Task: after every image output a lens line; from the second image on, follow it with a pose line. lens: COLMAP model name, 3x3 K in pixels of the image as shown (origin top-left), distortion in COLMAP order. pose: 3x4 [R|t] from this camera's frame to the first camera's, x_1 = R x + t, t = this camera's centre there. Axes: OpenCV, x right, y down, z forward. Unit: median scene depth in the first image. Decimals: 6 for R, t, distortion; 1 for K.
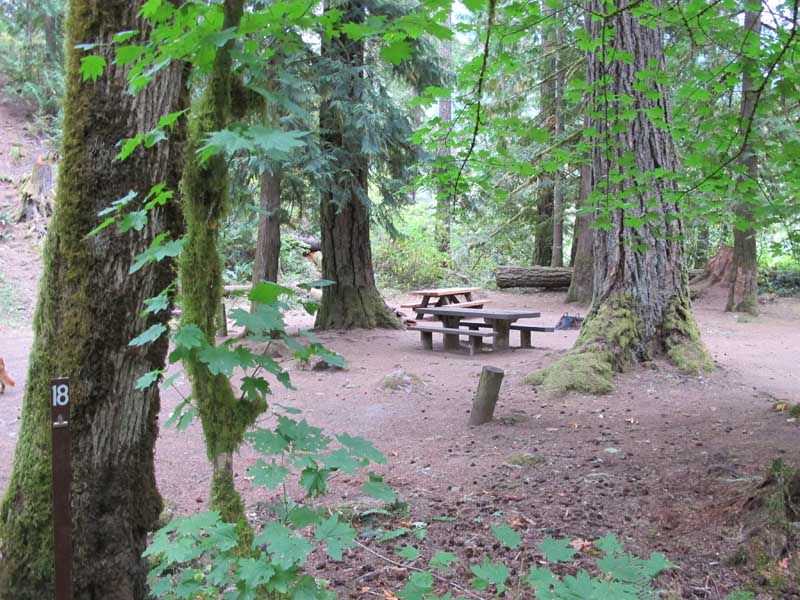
lens RADIAL K [[634.7, 0, 396.7], [0, 634.7, 298.7], [0, 0, 1]] dist [-0.061531, -0.000643]
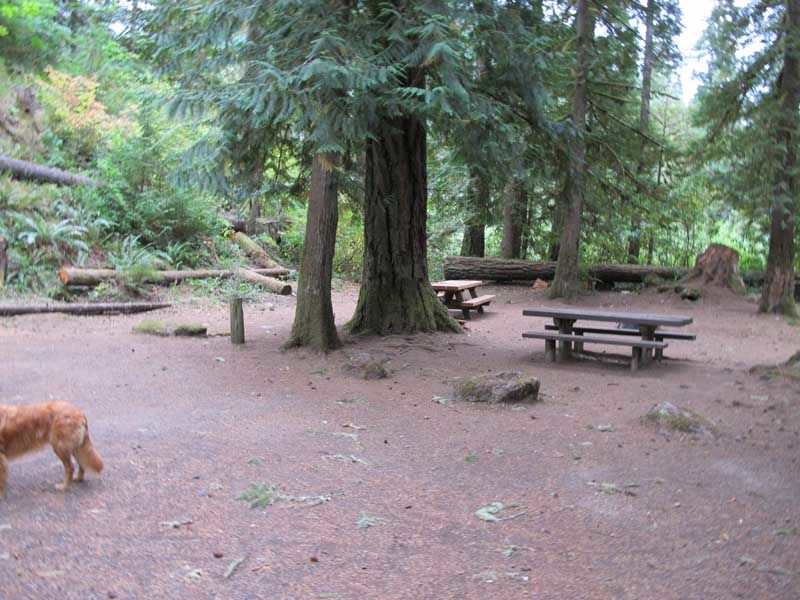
lens RADIAL K [[634.7, 0, 402.5], [0, 634.7, 298.7], [0, 0, 1]] dist [-0.061531, -0.000643]
pose [[0.961174, 0.013317, 0.275621, -0.282183], [-0.019125, 0.999648, 0.018393, -0.008575], [-0.275279, -0.022950, 0.961090, 0.230796]]
